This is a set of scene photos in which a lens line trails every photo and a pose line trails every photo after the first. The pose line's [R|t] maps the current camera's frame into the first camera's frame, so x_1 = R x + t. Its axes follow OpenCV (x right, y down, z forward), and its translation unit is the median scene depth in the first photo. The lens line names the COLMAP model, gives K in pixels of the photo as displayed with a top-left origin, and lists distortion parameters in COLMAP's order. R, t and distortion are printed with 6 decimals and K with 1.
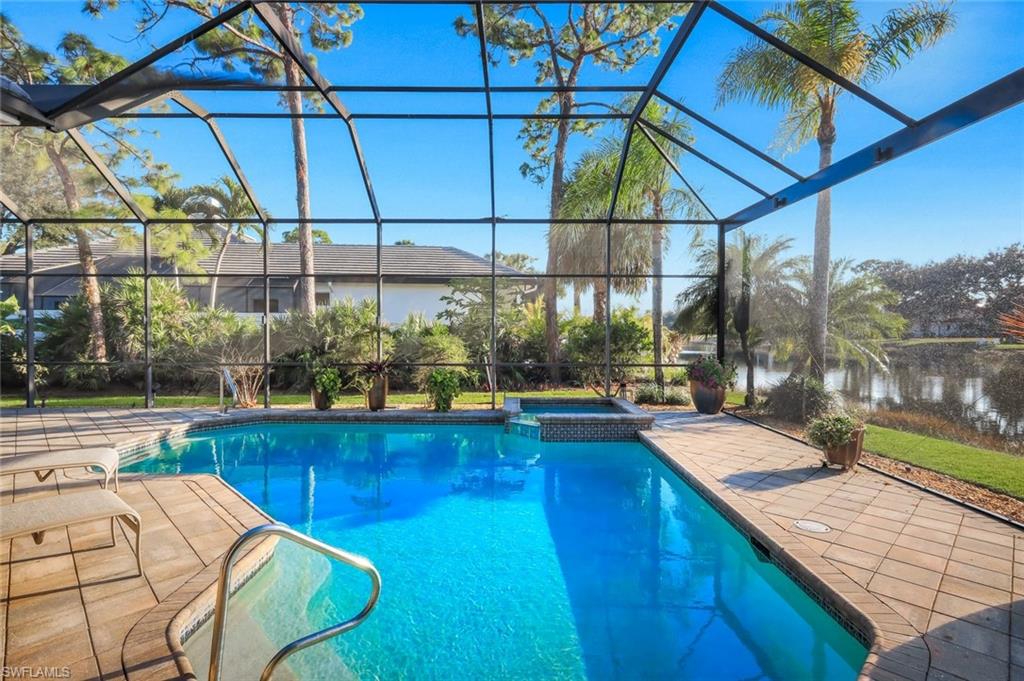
lens RADIAL K [[497.8, 0, 510.9], [0, 497.8, 340.4], [0, 0, 1]] dist [-0.000561, 0.000422]
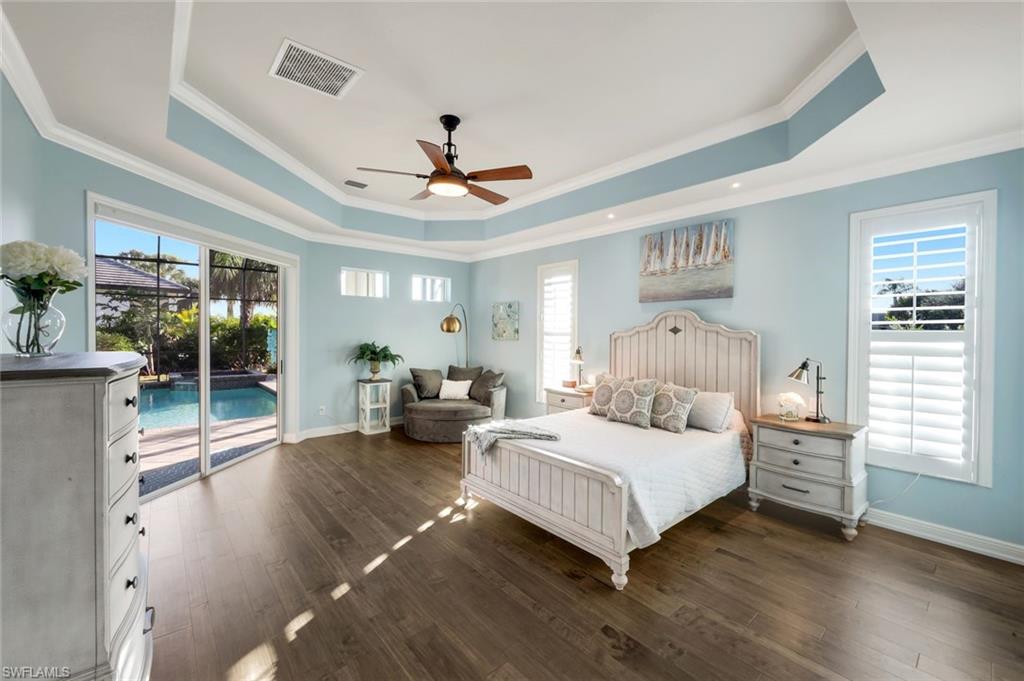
lens RADIAL K [[423.3, 0, 510.3], [0, 423.3, 336.6], [0, 0, 1]] dist [-0.001564, -0.000064]
pose [[0.757864, -0.005267, 0.652392, -0.044393], [0.005797, 0.999982, 0.001339, 0.000172], [-0.652387, 0.002768, 0.757881, -0.479999]]
